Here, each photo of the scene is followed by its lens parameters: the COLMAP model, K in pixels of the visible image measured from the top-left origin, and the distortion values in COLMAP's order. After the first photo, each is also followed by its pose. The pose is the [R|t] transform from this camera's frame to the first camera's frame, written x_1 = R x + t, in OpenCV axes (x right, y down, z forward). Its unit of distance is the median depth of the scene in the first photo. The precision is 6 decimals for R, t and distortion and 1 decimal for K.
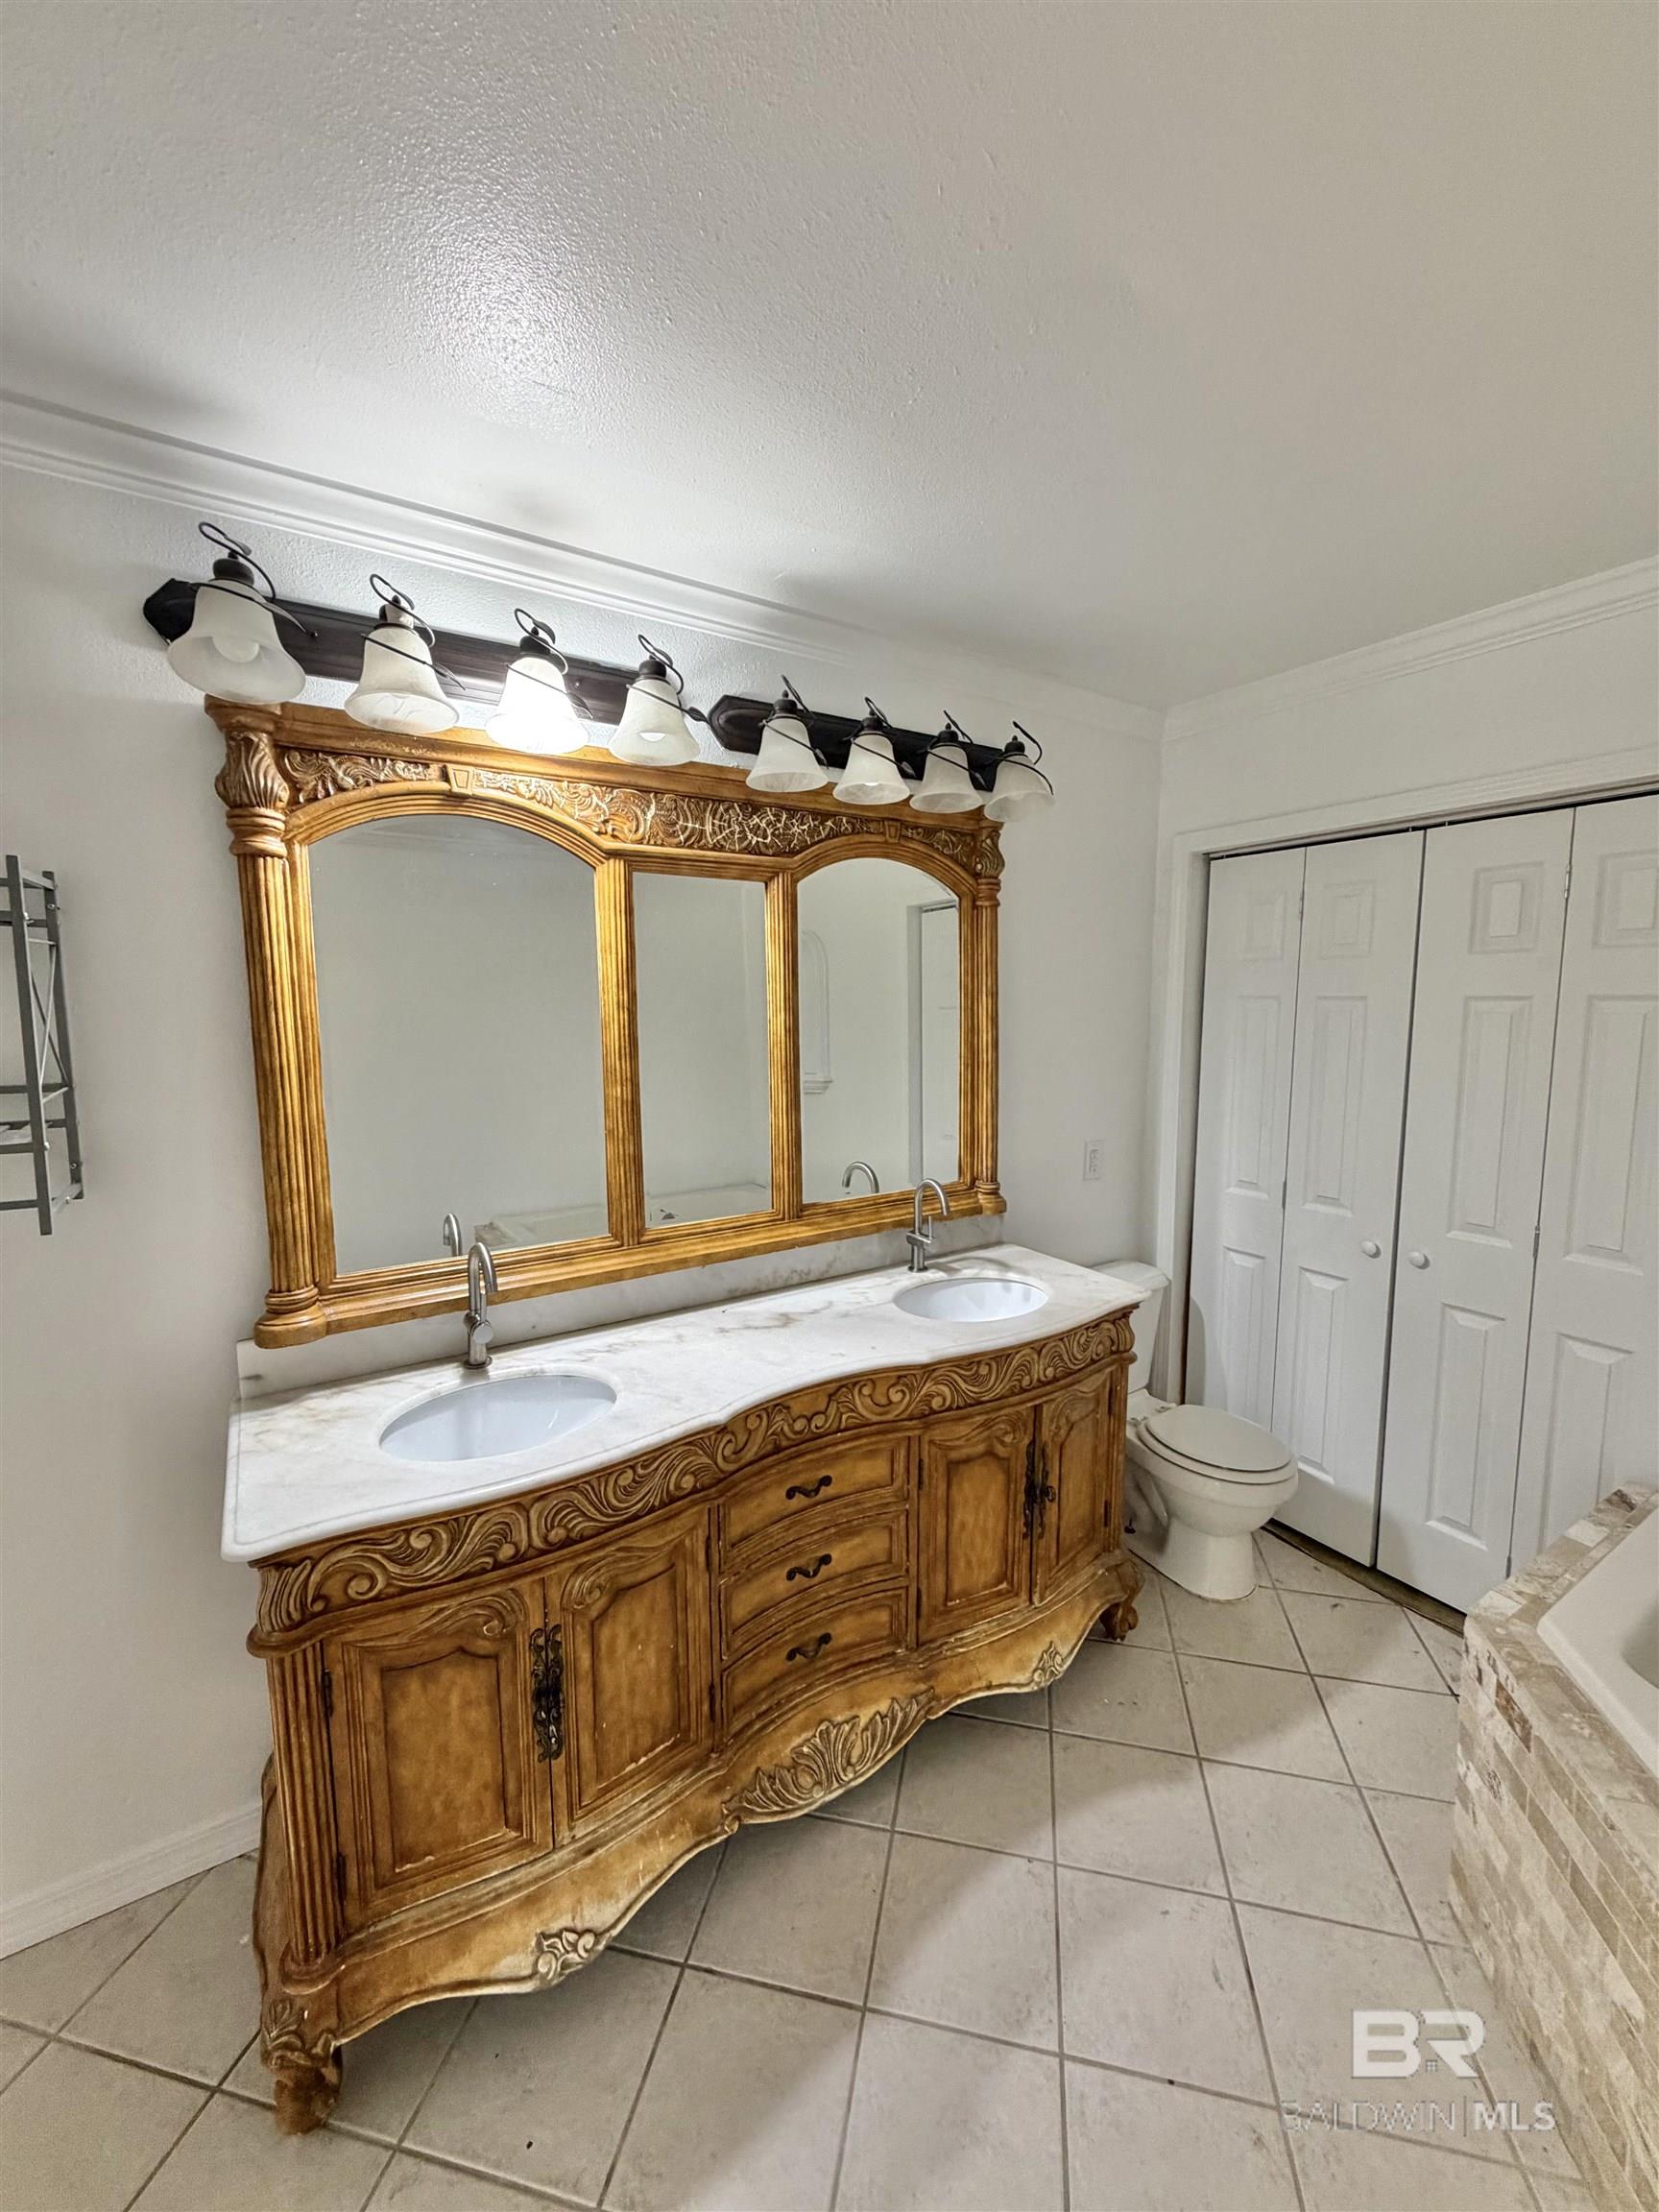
lens RADIAL K [[885.4, 0, 831.1], [0, 885.4, 1098.0], [0, 0, 1]] dist [0.001793, 0.000387]
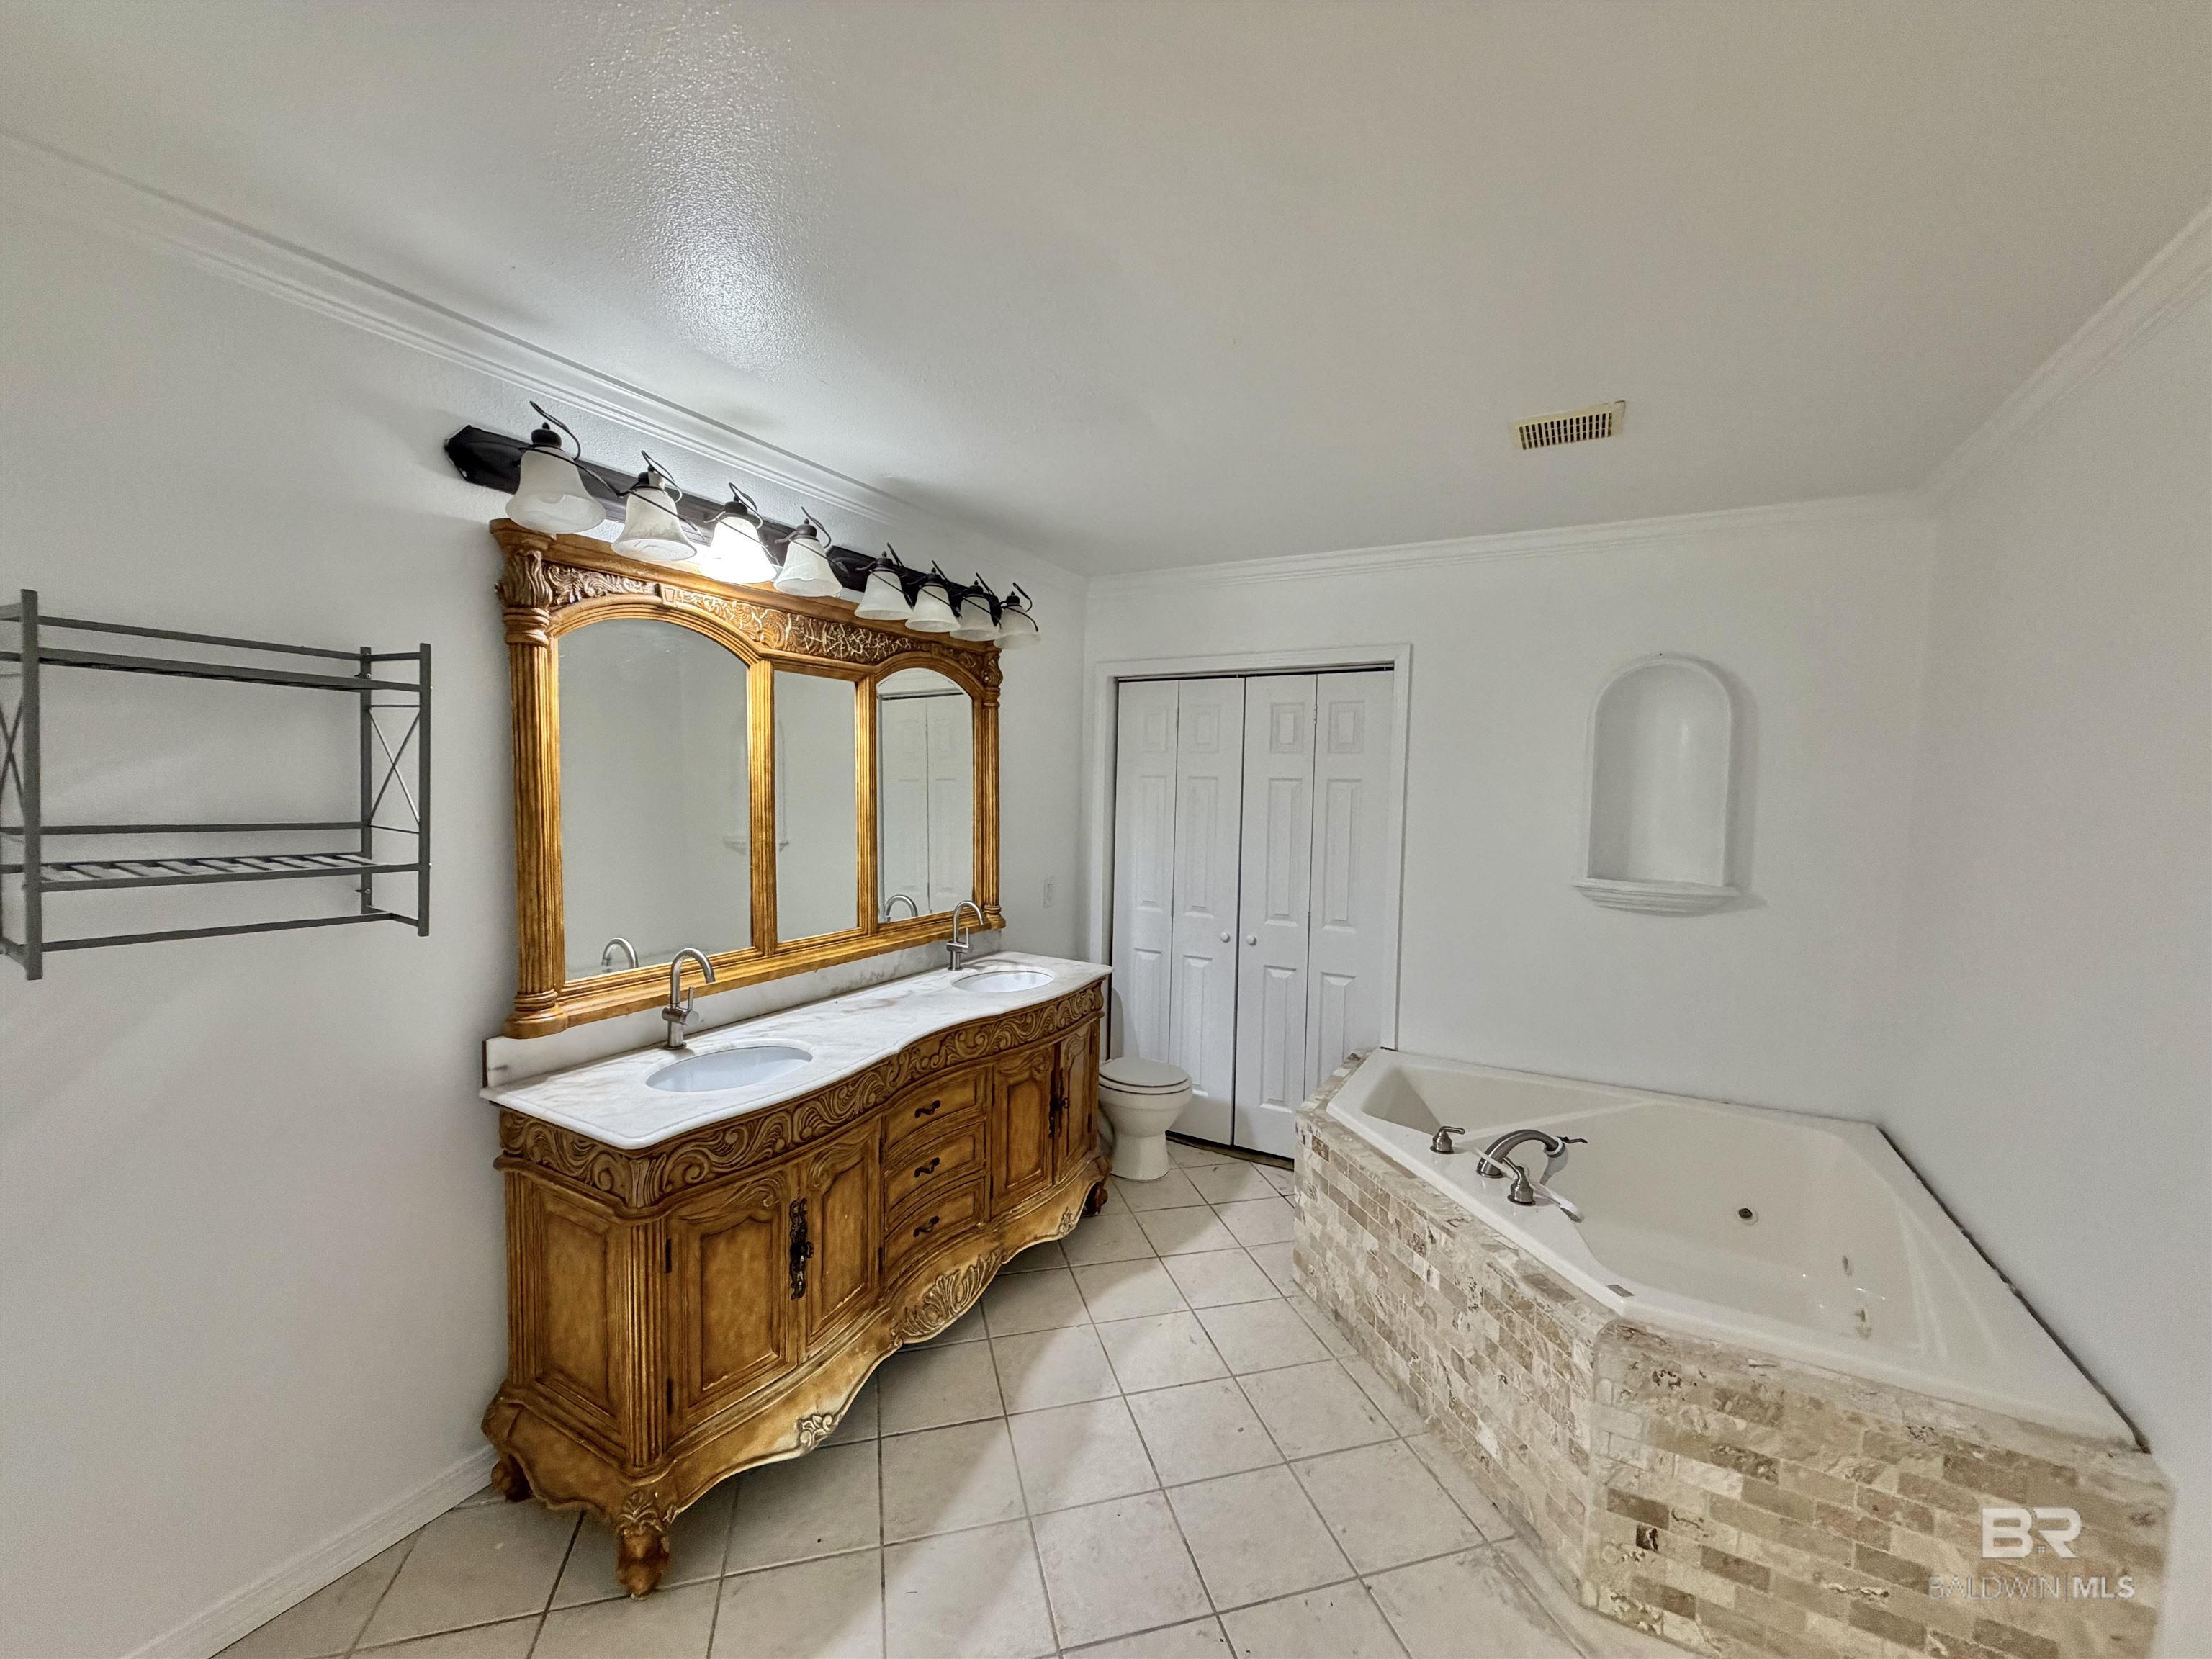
lens RADIAL K [[885.4, 0, 1102.6], [0, 885.4, 832.1], [0, 0, 1]] dist [0.001793, 0.000387]
pose [[0.885441, -0.006956, 0.464700, -0.442482], [0.030552, 0.998596, -0.043266, 0.065084], [-0.463746, 0.052507, 0.884411, -0.423900]]
